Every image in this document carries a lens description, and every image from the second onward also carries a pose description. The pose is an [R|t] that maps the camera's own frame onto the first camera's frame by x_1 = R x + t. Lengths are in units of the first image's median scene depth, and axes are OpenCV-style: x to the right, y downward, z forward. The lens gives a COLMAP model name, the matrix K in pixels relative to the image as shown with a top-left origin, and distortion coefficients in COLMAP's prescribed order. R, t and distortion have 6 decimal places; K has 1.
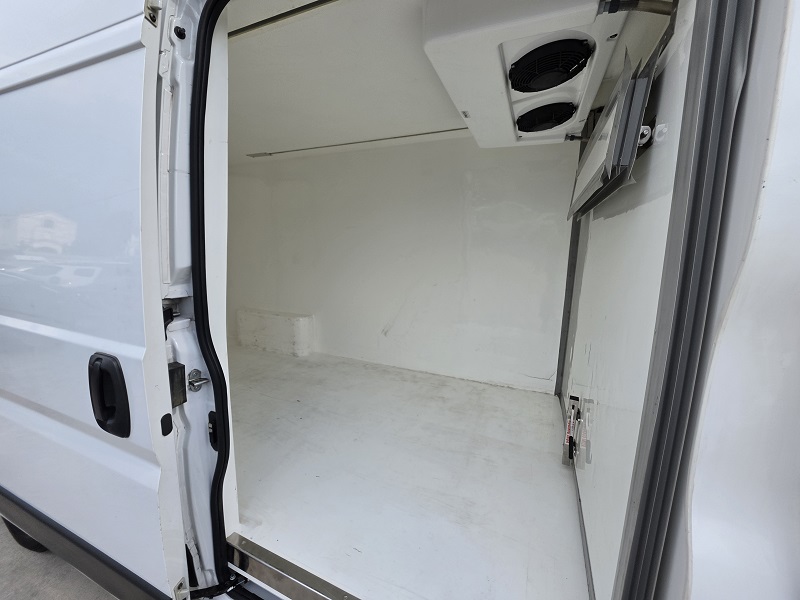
lens RADIAL K [[318.2, 0, 400.0], [0, 318.2, 300.0], [0, 0, 1]] dist [-0.000440, -0.000005]
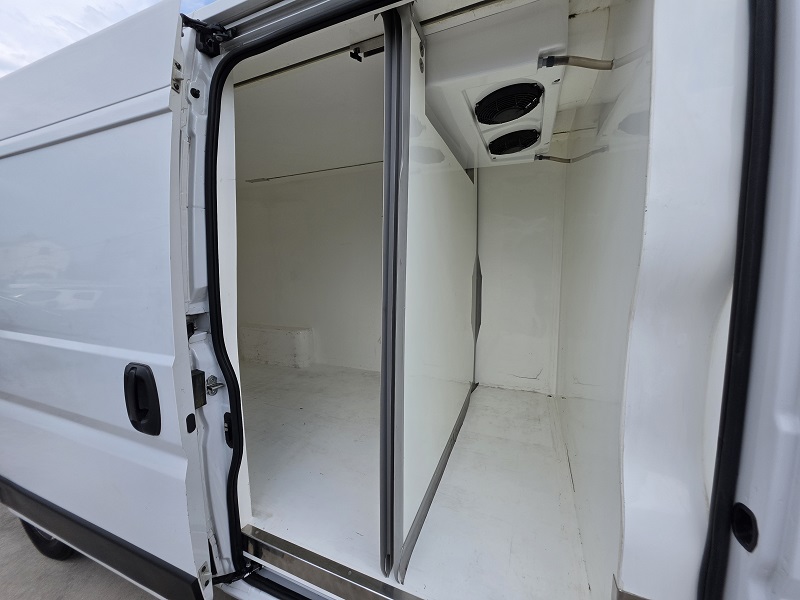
lens RADIAL K [[318.2, 0, 400.0], [0, 318.2, 300.0], [0, 0, 1]] dist [-0.000440, -0.000005]
pose [[0.999162, -0.040415, 0.006452, 0.036847], [0.040615, 0.998573, -0.034679, 0.011350], [-0.005041, 0.034912, 0.999378, -0.156395]]
